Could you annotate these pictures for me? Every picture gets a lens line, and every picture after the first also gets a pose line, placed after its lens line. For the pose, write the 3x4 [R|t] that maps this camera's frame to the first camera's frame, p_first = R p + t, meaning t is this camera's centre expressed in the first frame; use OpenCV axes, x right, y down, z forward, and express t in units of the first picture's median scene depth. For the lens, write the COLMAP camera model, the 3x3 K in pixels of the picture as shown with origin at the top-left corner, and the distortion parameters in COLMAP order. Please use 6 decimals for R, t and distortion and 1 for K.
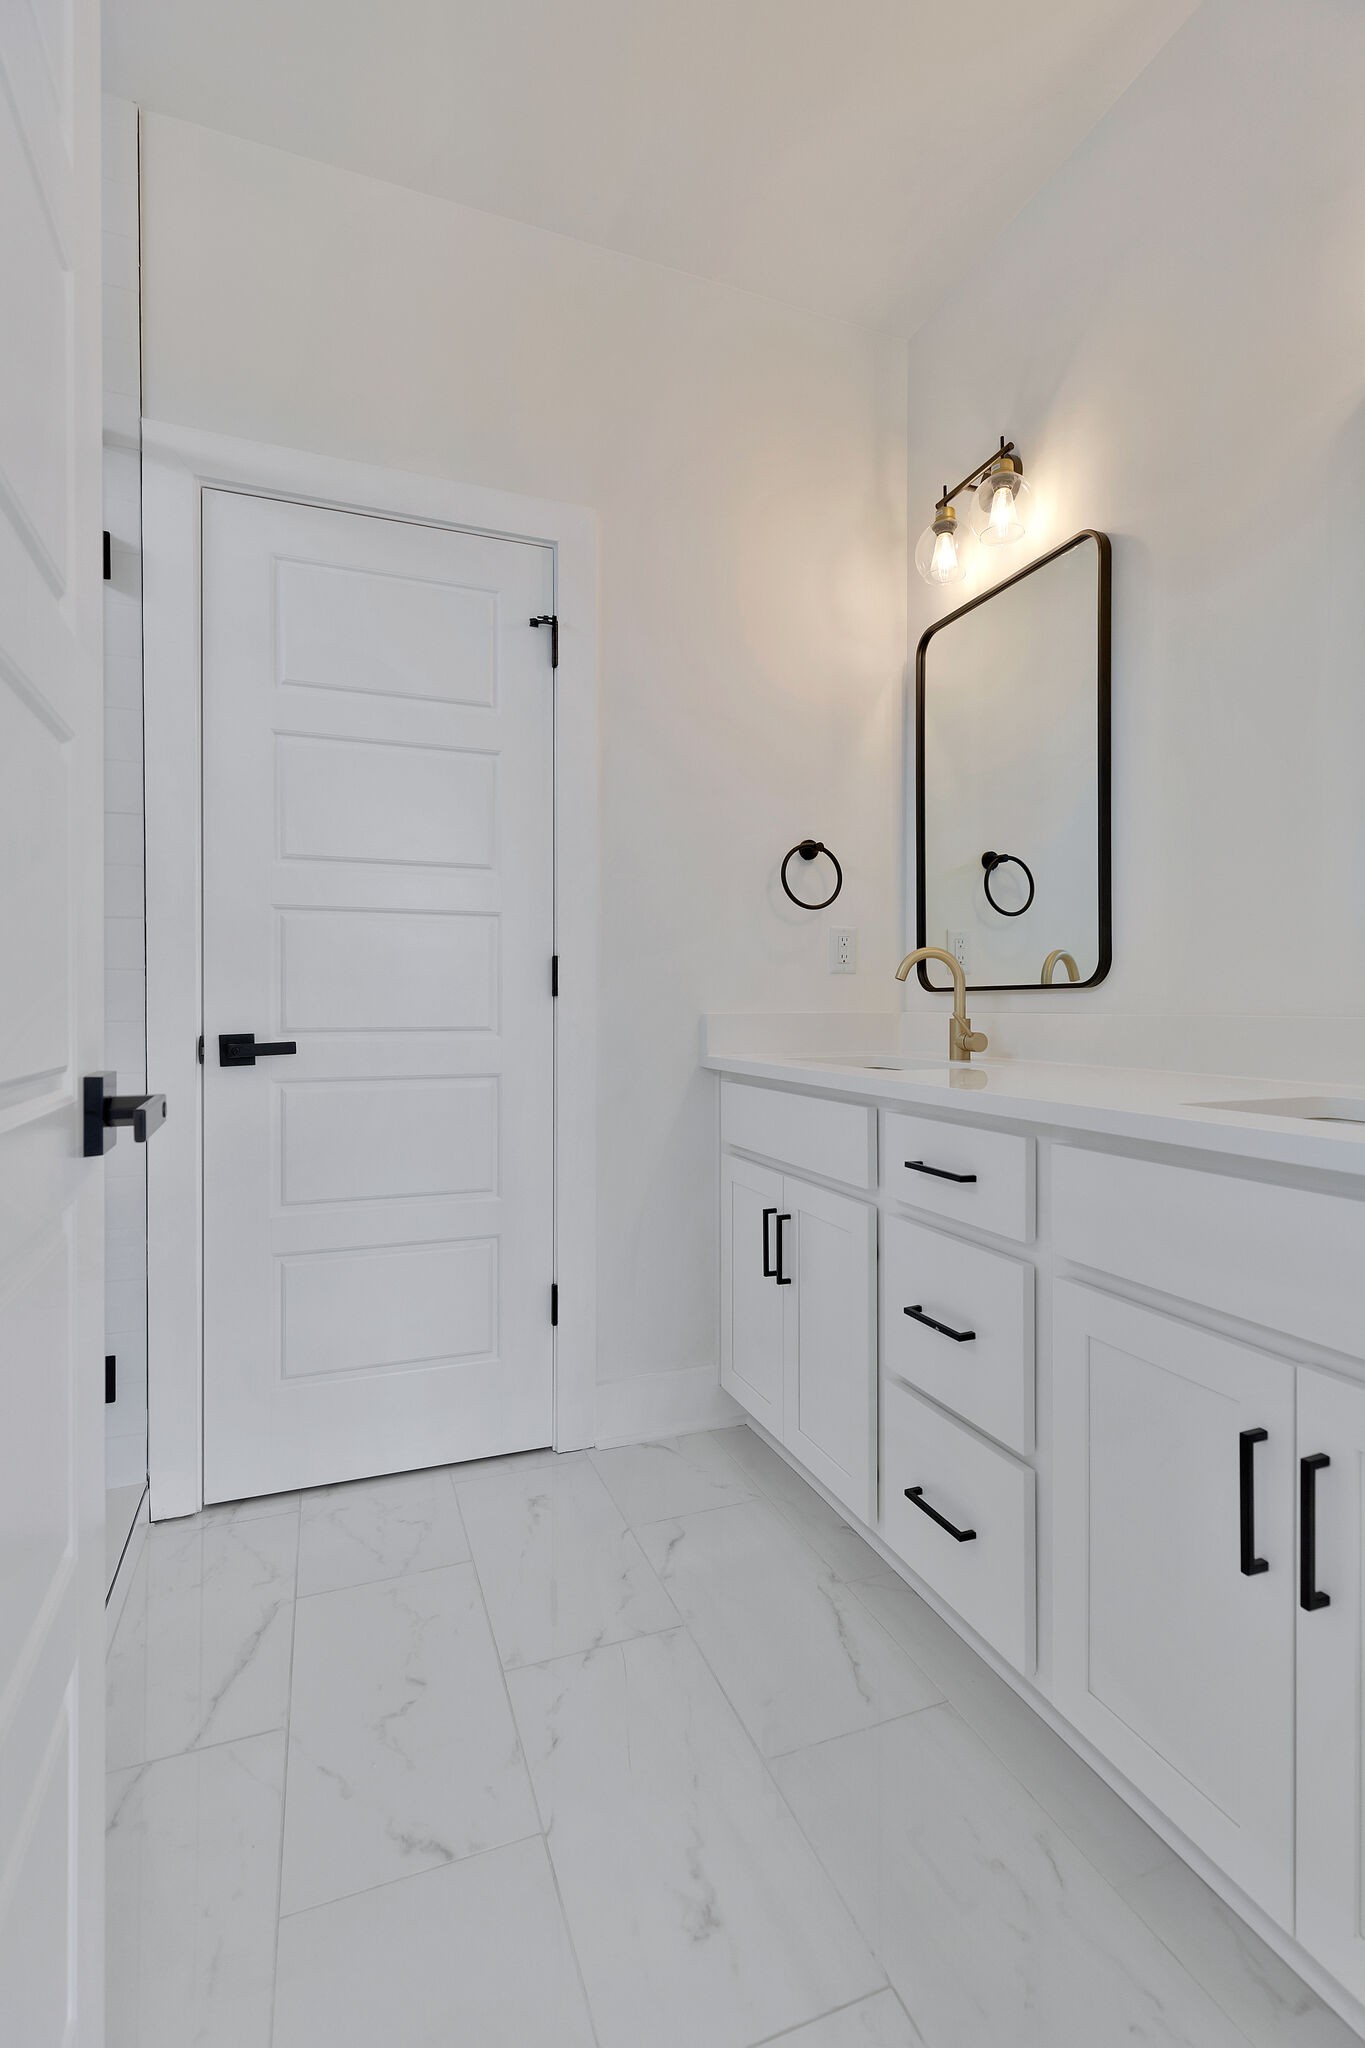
lens RADIAL K [[932.6, 0, 673.1], [0, 932.6, 1014.0], [0, 0, 1]] dist [0.006601, -0.000613]
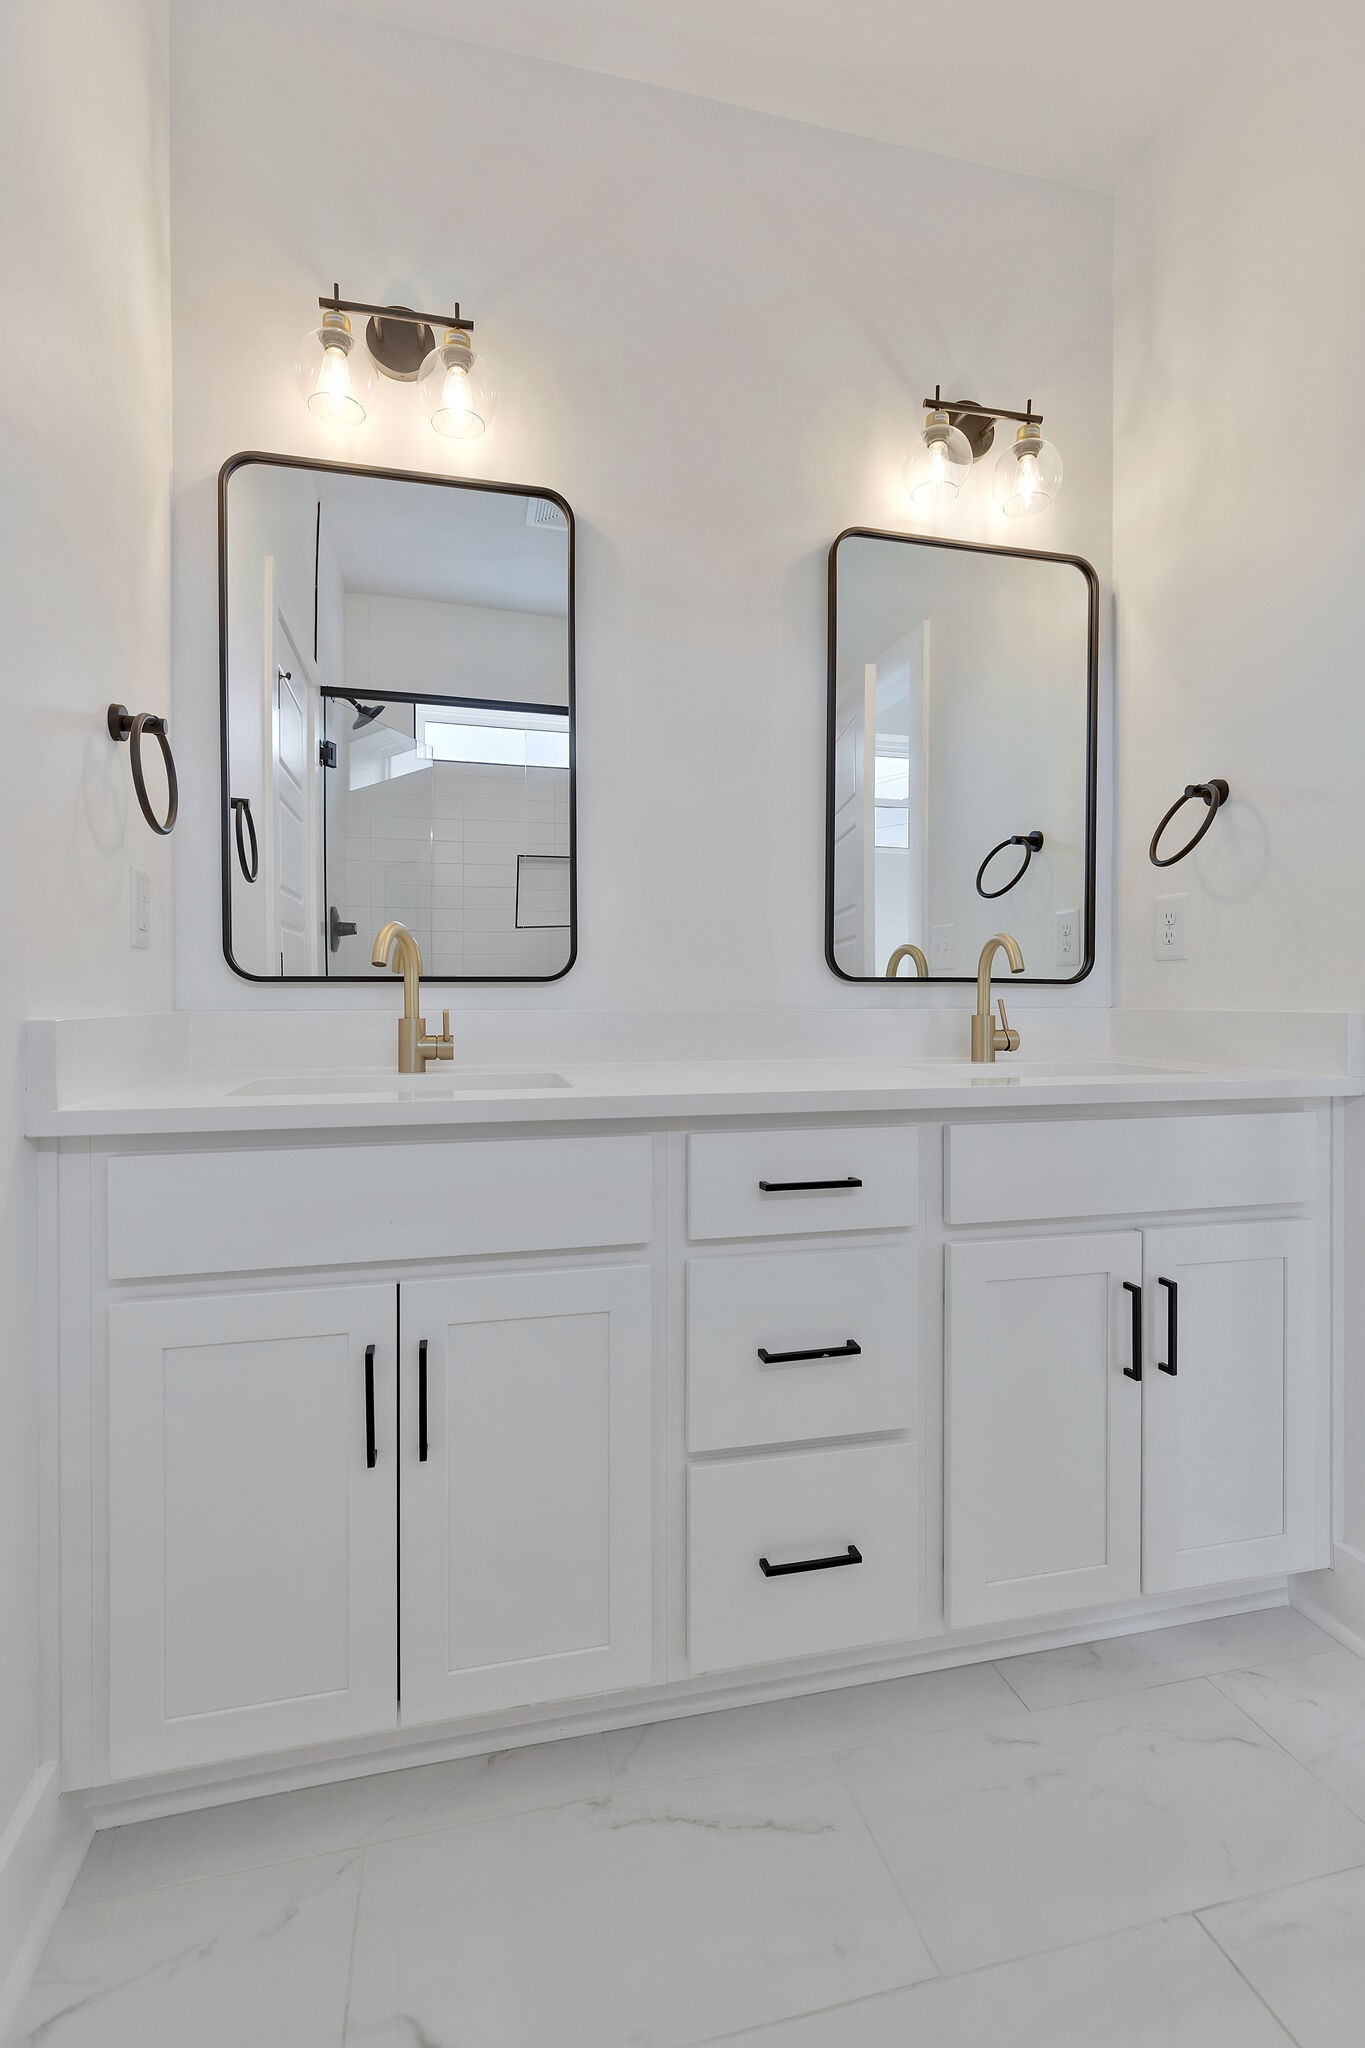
lens RADIAL K [[932.6, 0, 679.4], [0, 932.6, 1016.1], [0, 0, 1]] dist [0.006601, -0.000613]
pose [[0.139924, -0.018296, 0.989993, -0.441340], [0.015525, 0.999747, 0.016282, -0.006061], [-0.990041, 0.013091, 0.140172, 0.708624]]
